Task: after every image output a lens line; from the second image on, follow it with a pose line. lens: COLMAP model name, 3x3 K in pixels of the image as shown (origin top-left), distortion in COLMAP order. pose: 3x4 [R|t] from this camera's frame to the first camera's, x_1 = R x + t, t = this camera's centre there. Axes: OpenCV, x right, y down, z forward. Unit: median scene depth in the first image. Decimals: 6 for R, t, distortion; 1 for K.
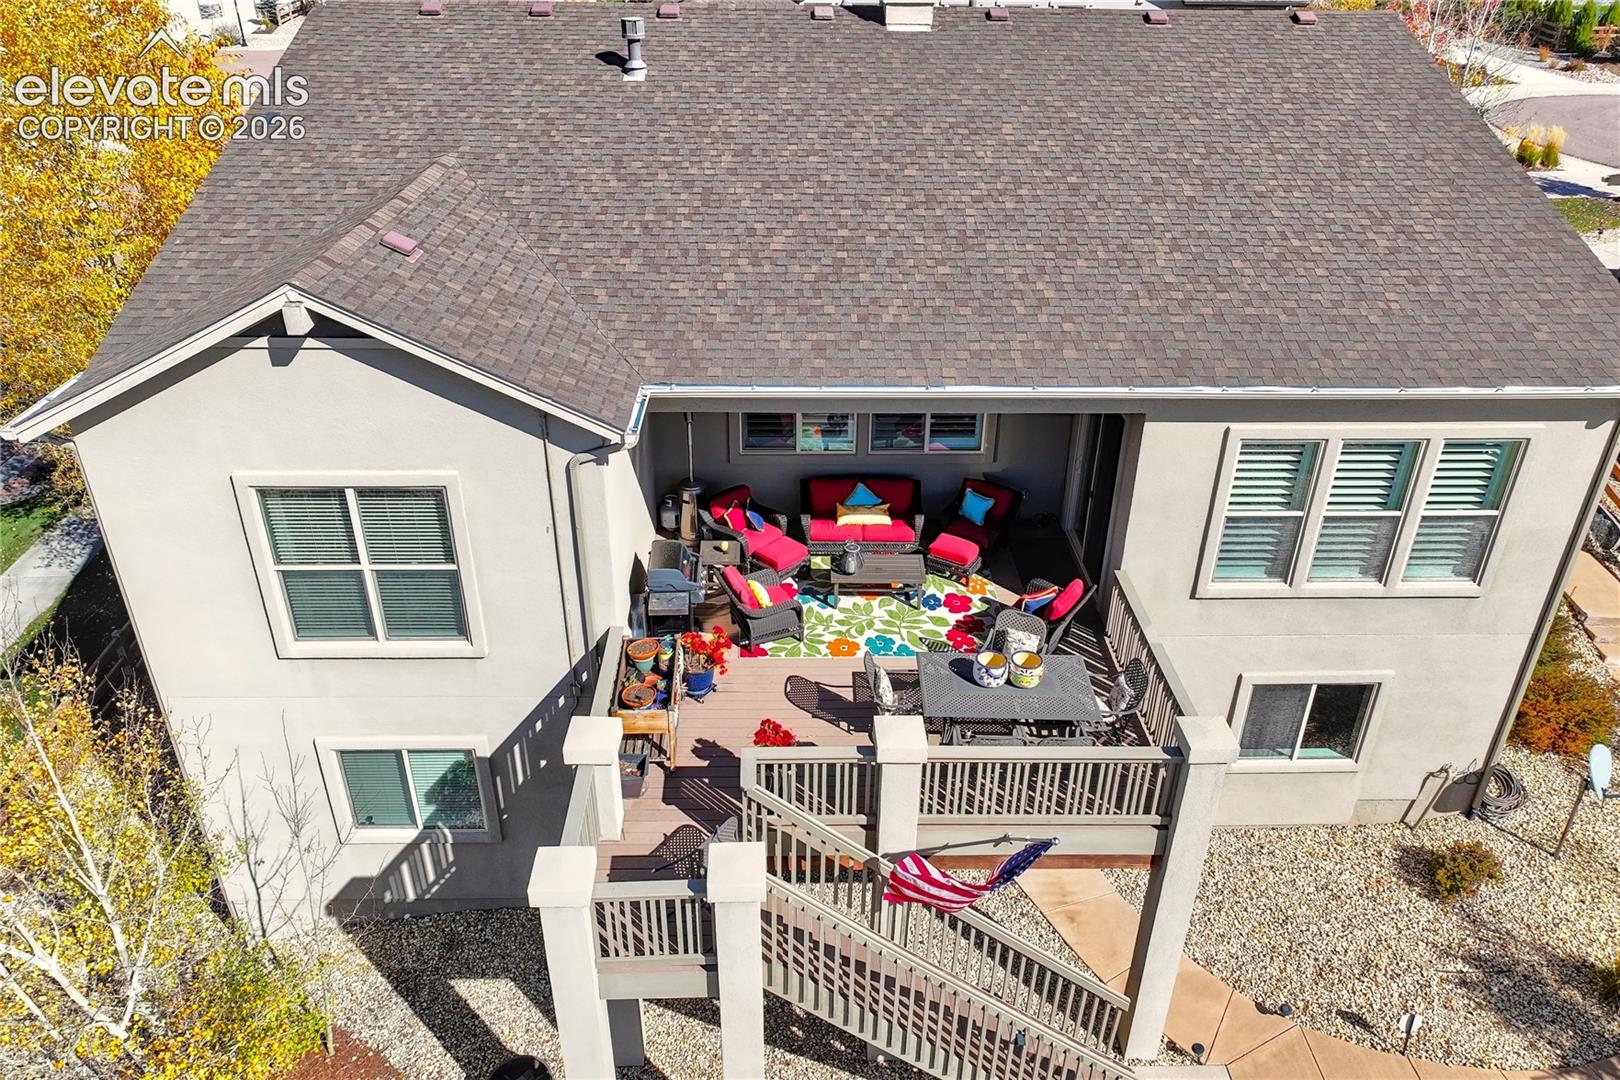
lens RADIAL K [[1148.8, 0, 819.2], [0, 1148.8, 547.6], [0, 0, 1]] dist [-0.001233, 0.000107]
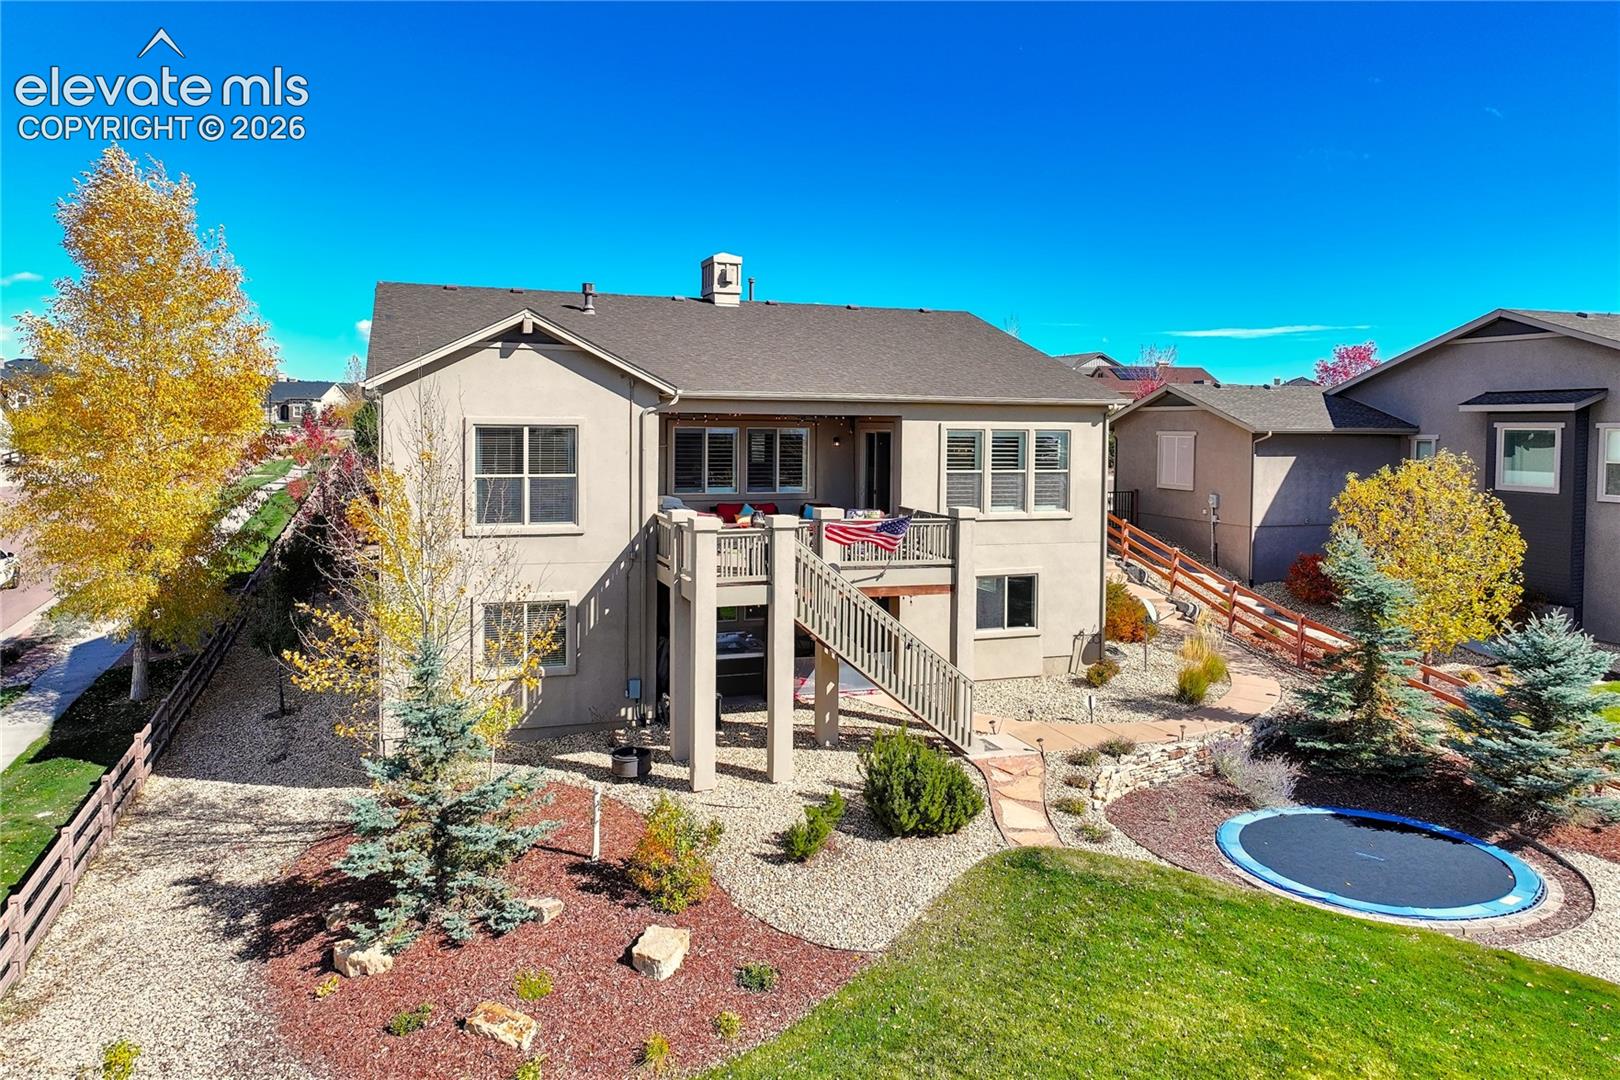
lens RADIAL K [[1211.9, 0, 810.0], [0, 1211.9, 540.0], [0, 0, 1]] dist [-0.000206, -0.000161]
pose [[0.950357, -0.026899, 0.309996, -0.535979], [0.158748, 0.898762, -0.408687, 0.921706], [-0.267619, 0.437610, 0.858415, -0.701815]]
